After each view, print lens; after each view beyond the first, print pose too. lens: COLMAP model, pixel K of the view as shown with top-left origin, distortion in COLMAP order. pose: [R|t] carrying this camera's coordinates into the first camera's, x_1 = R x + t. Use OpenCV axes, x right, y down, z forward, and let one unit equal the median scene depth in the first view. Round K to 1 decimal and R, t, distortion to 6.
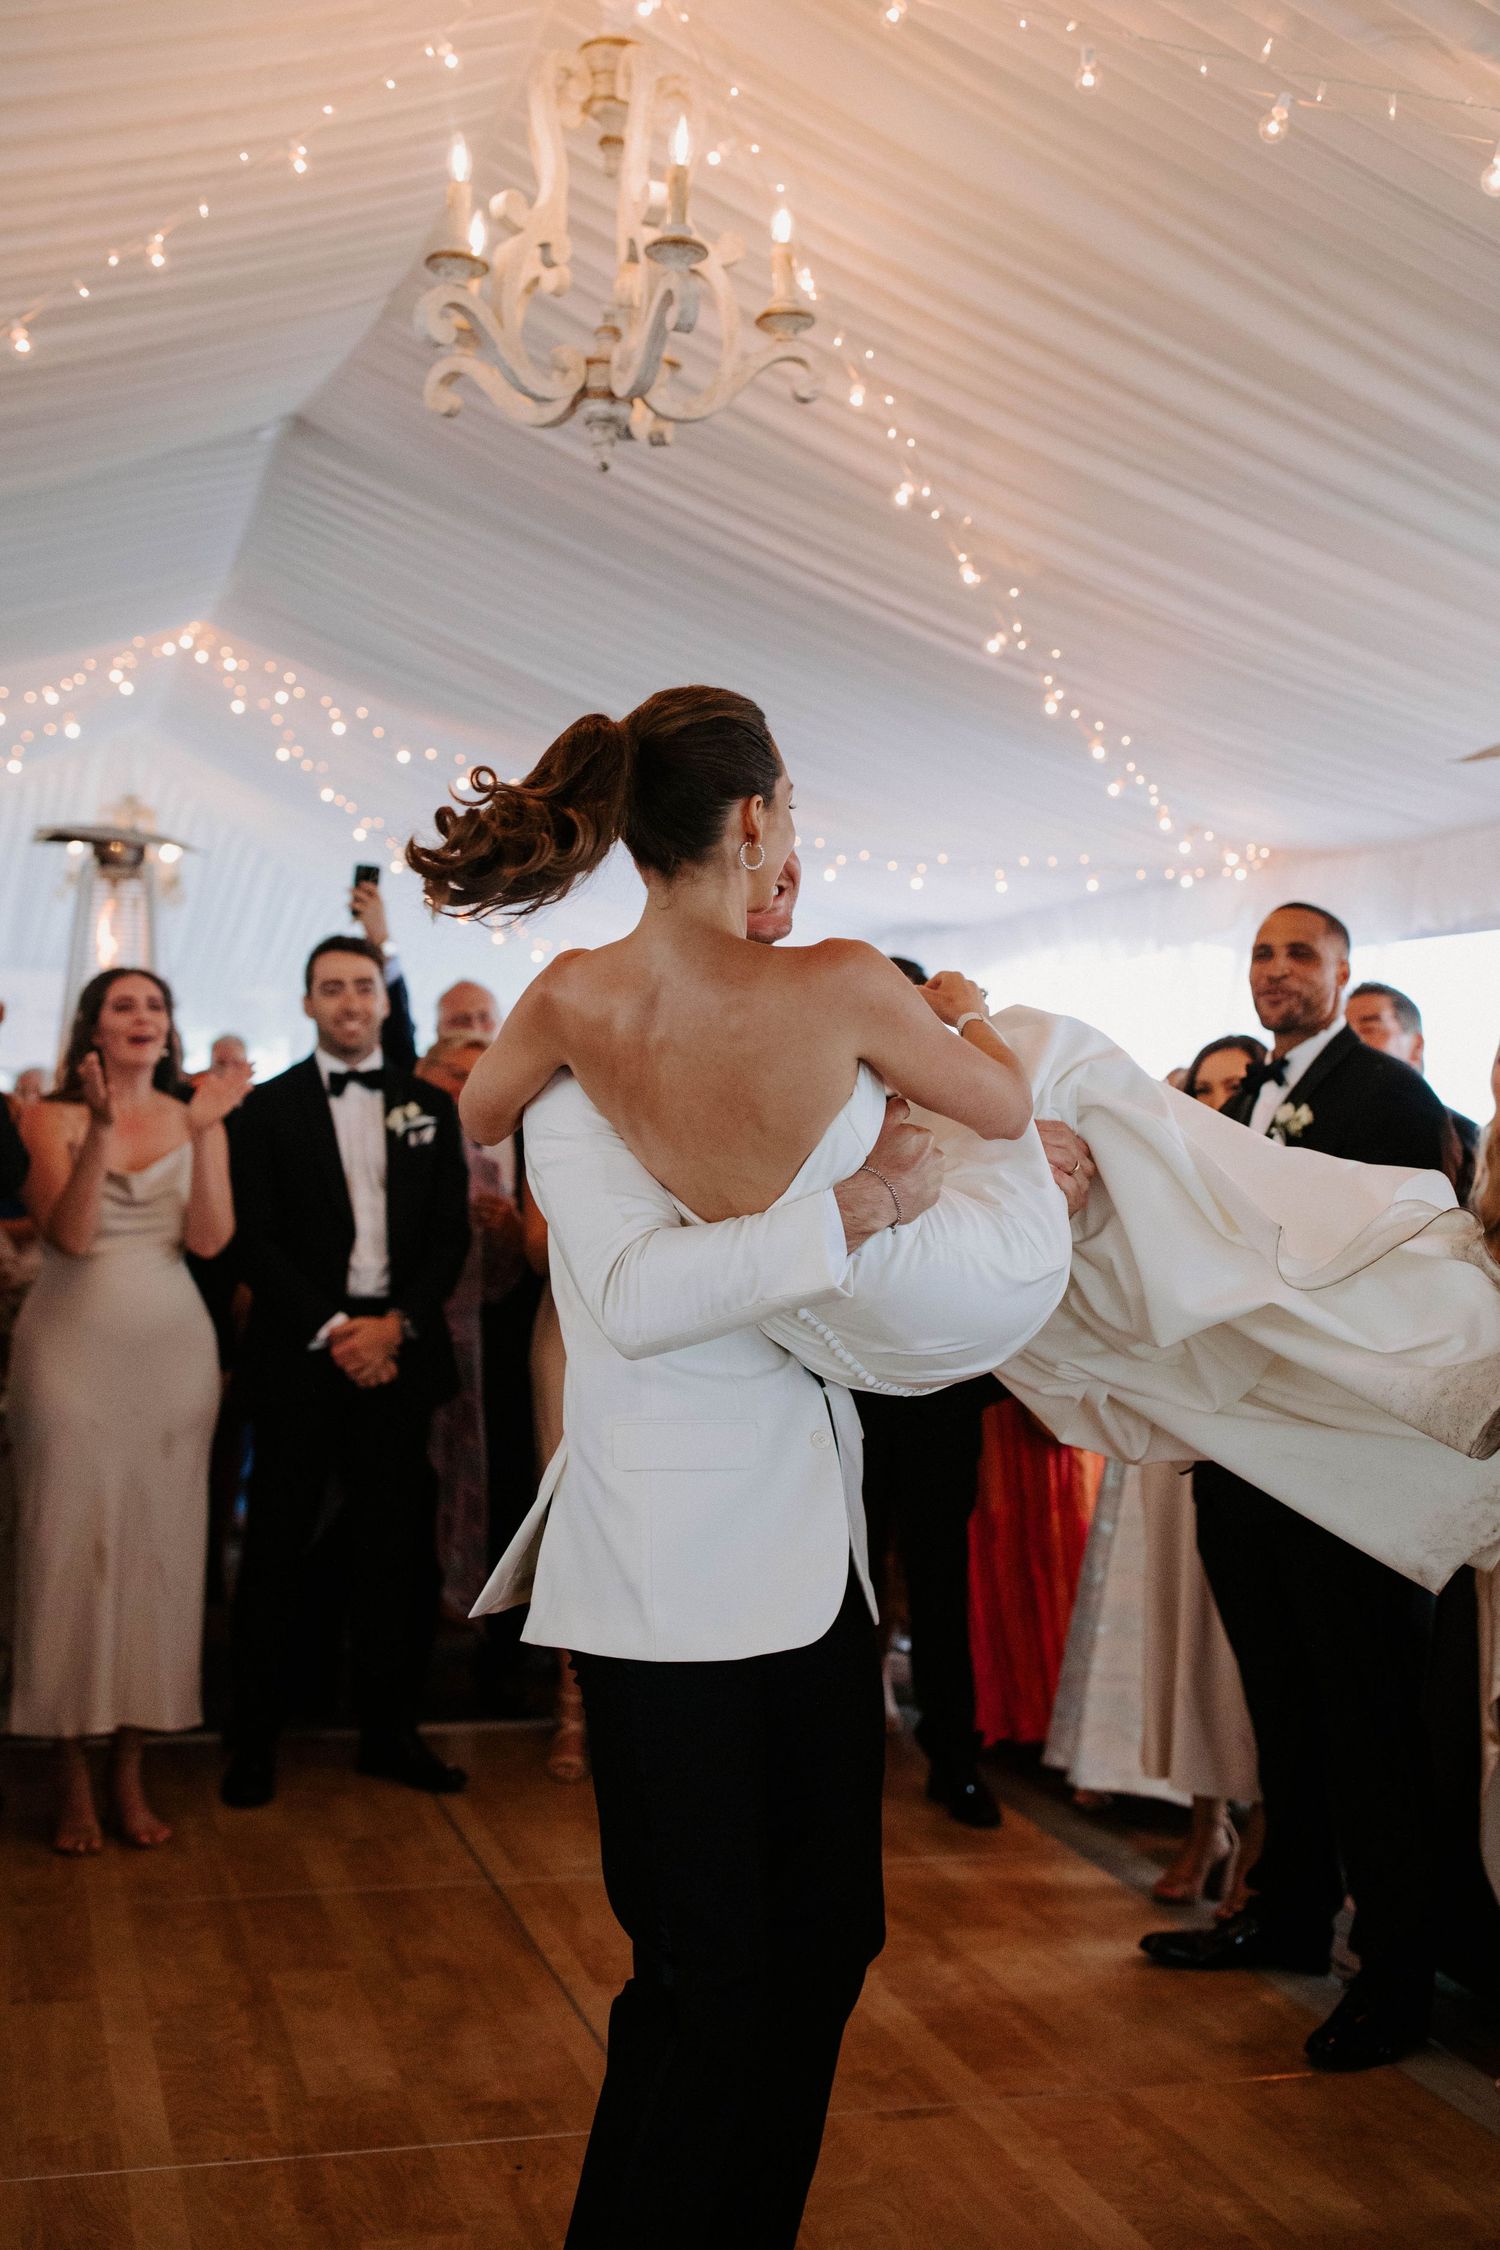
lens RADIAL K [[2509.9, 0, 774.3], [0, 2509.9, 950.5], [0, 0, 1]] dist [0.002257, -0.011452]
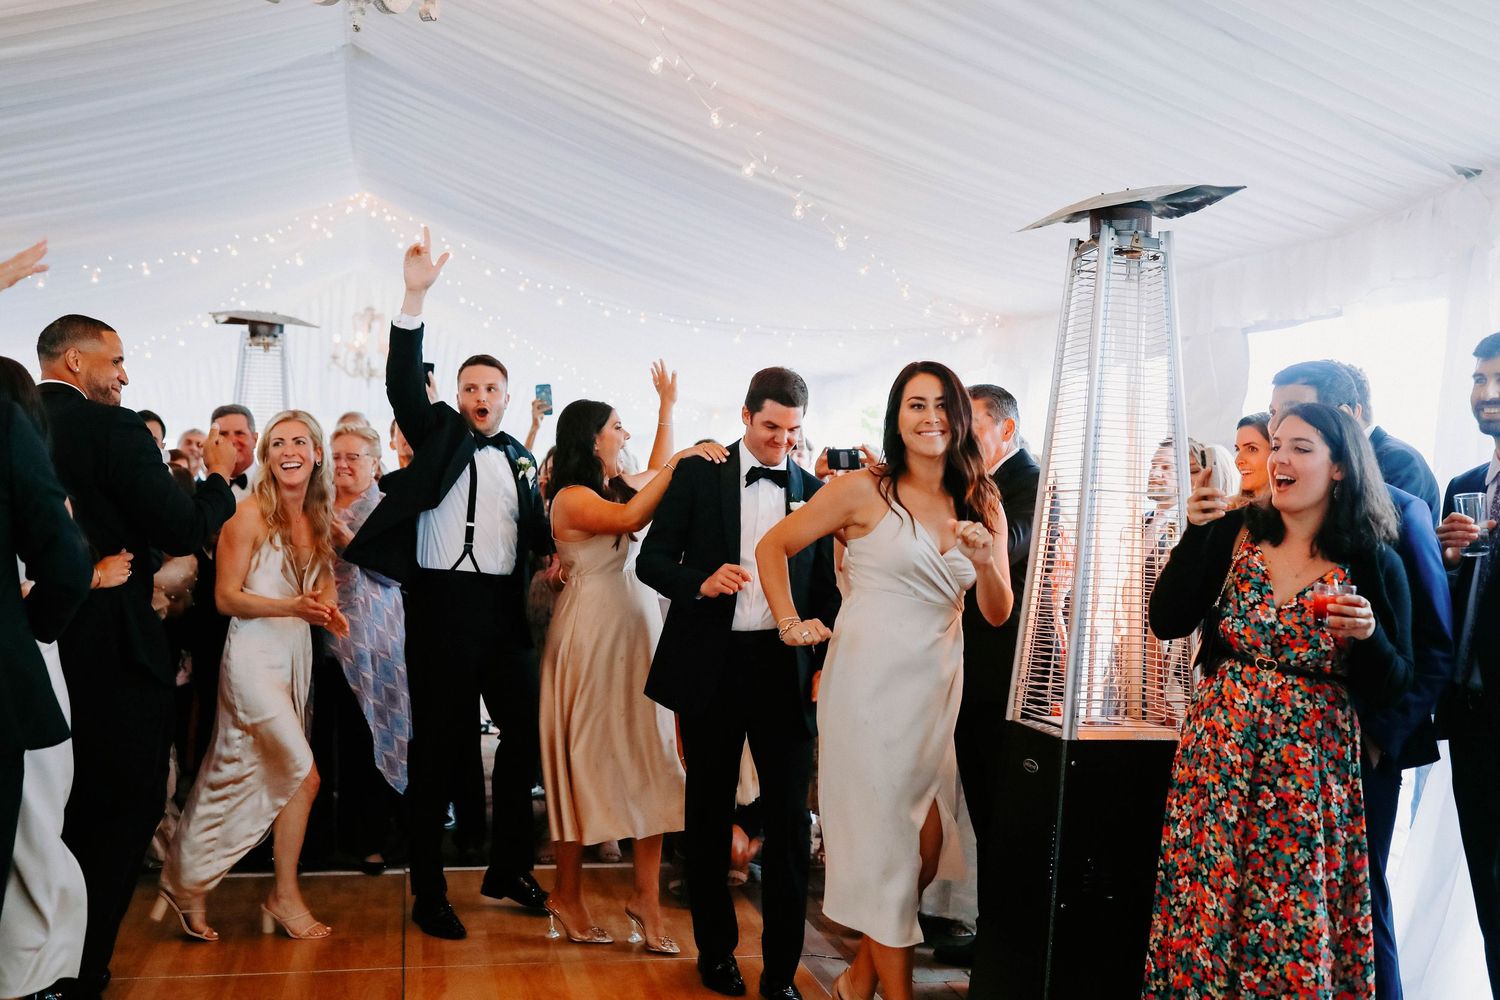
lens RADIAL K [[1487.2, 0, 753.6], [0, 1487.2, 505.2], [0, 0, 1]] dist [-0.008605, -0.001022]
pose [[0.996229, -0.007797, -0.086411, 0.206520], [0.013133, 0.998029, 0.061360, 0.030479], [0.085762, -0.062263, 0.994368, 0.124896]]
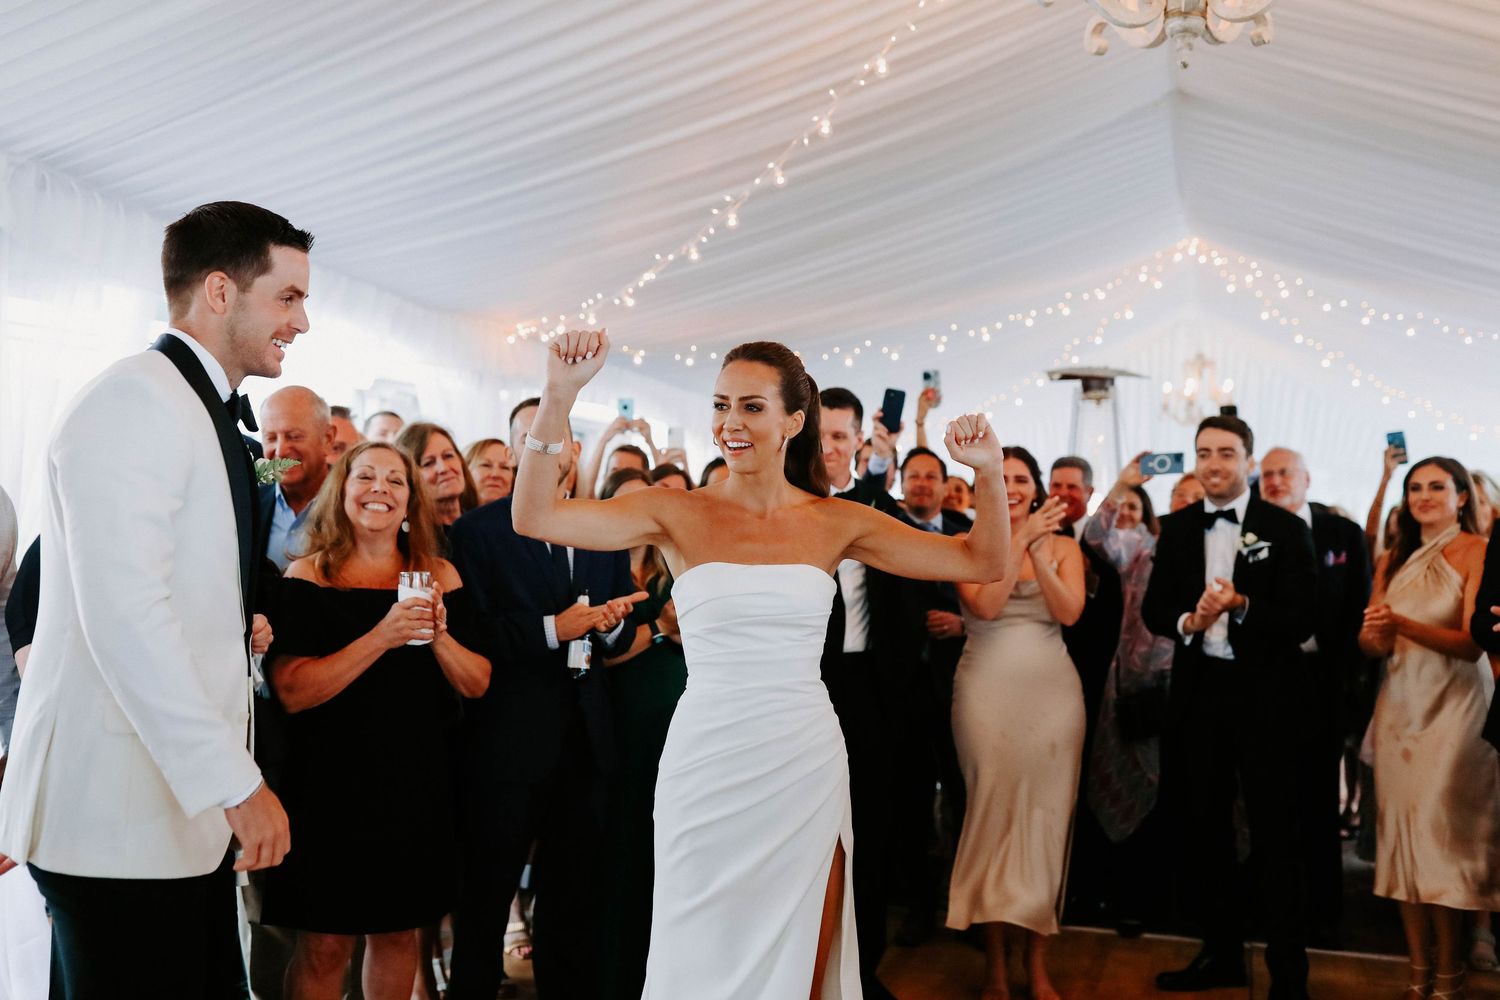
lens RADIAL K [[1472.2, 0, 750.8], [0, 1472.2, 507.9], [0, 0, 1]] dist [-0.002215, -0.017951]
pose [[0.804082, -0.033124, -0.593595, 0.190570], [0.050993, 0.998610, 0.013350, 0.027372], [0.592328, -0.041004, 0.804653, 0.162277]]
